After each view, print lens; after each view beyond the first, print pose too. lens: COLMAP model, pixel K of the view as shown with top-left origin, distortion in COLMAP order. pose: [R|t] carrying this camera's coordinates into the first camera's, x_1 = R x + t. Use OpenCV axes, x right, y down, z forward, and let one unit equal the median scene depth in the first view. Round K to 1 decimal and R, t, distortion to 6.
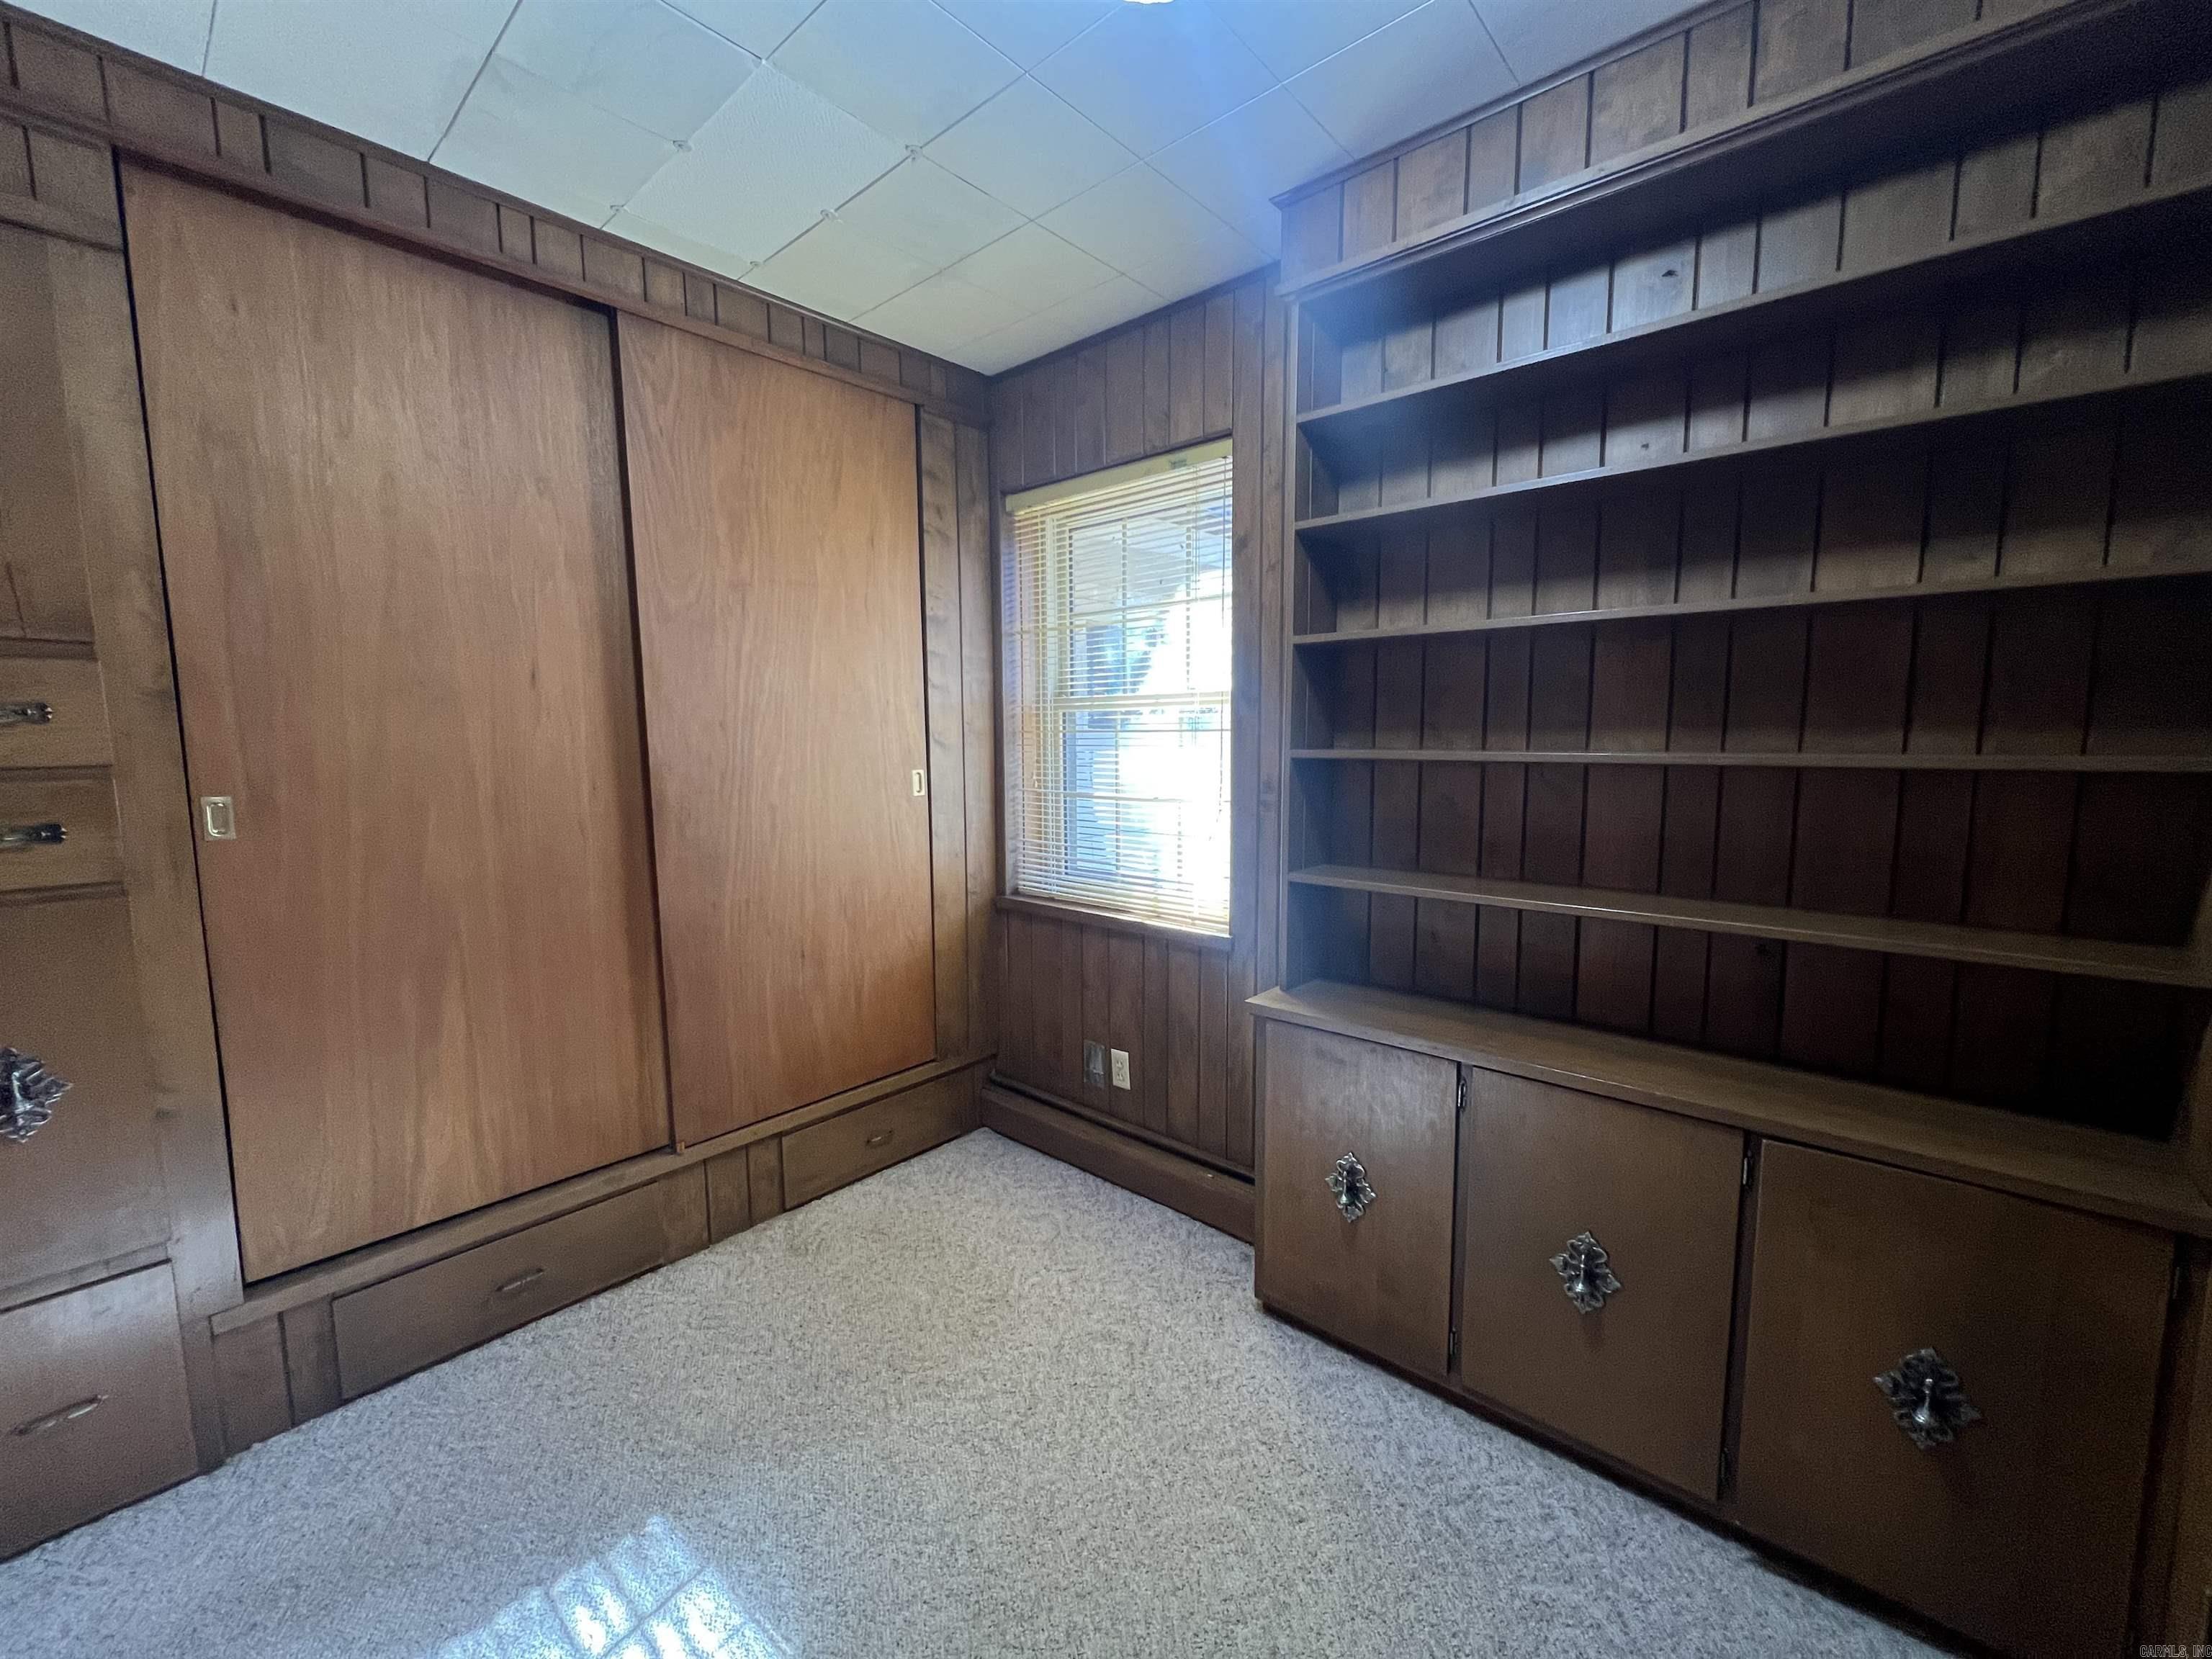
lens RADIAL K [[888.0, 0, 1106.0], [0, 888.0, 829.5], [0, 0, 1]] dist [-0.001845, 0.000184]
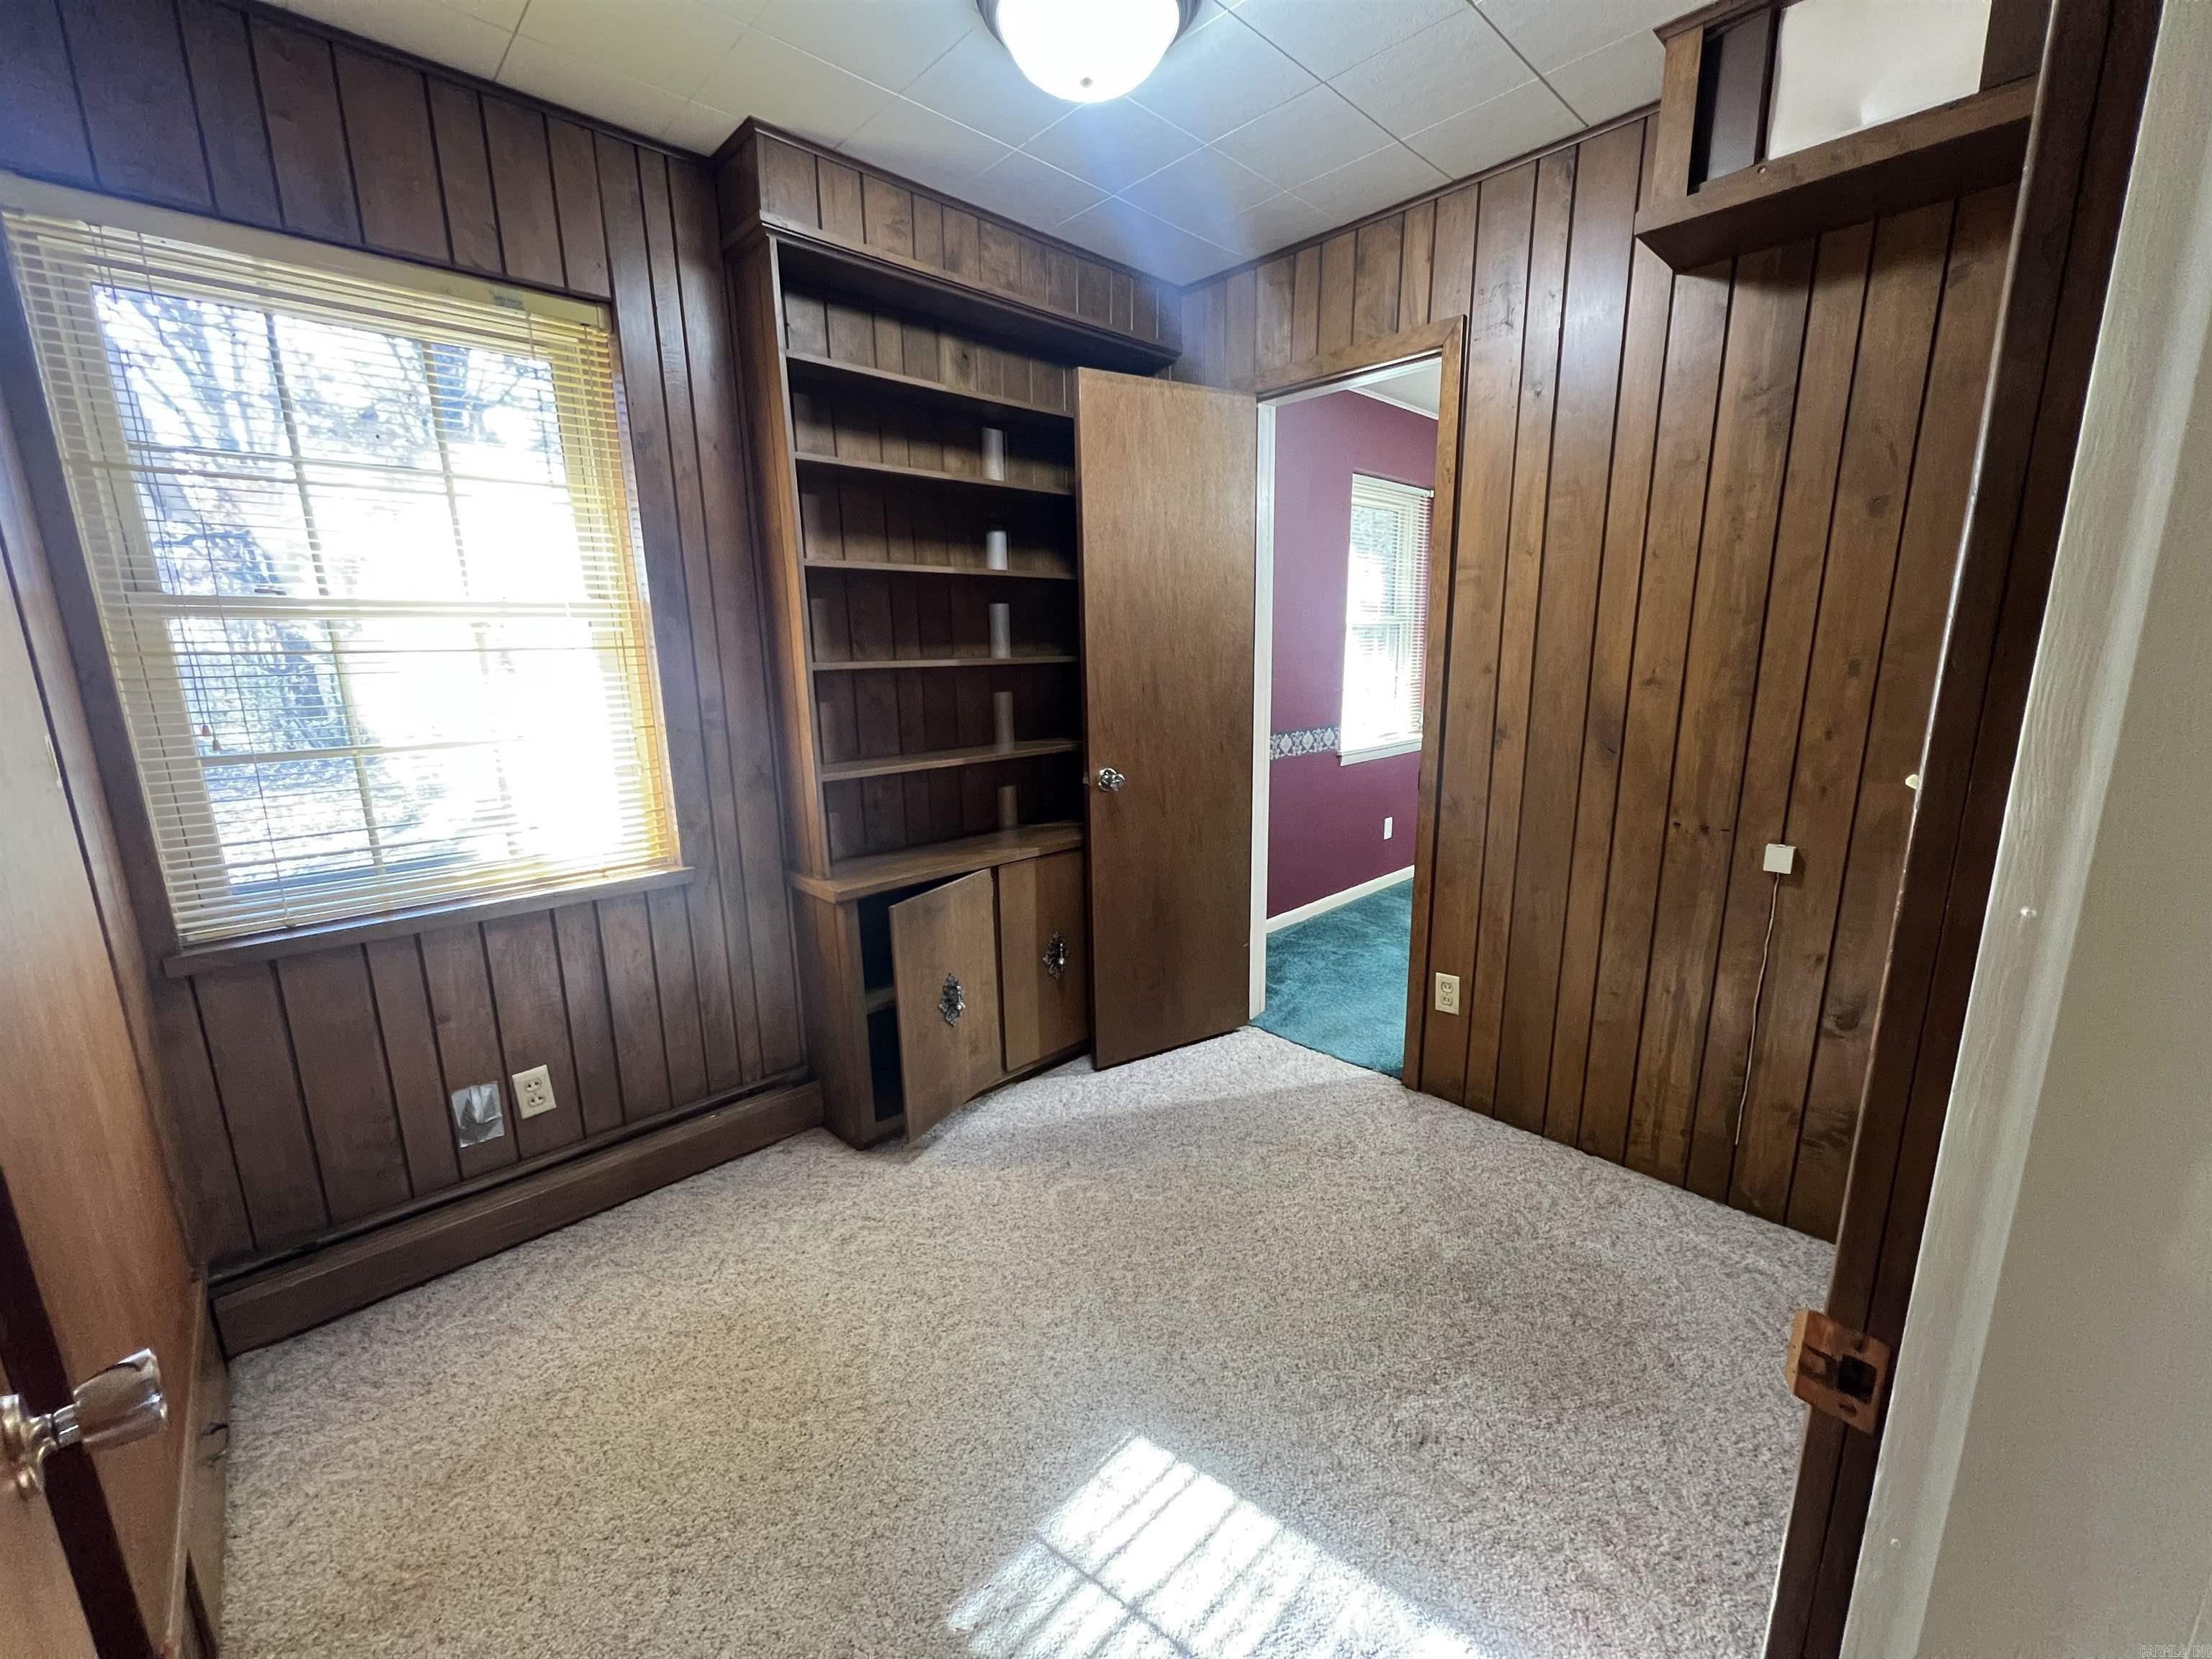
lens RADIAL K [[884.1, 0, 1108.6], [0, 884.1, 832.6], [0, 0, 1]] dist [-0.000318, -0.000547]
pose [[0.085229, -0.199774, 0.976128, -0.724349], [0.124789, 0.974119, 0.188467, -0.037686], [-0.988516, 0.105747, 0.107953, 0.441552]]
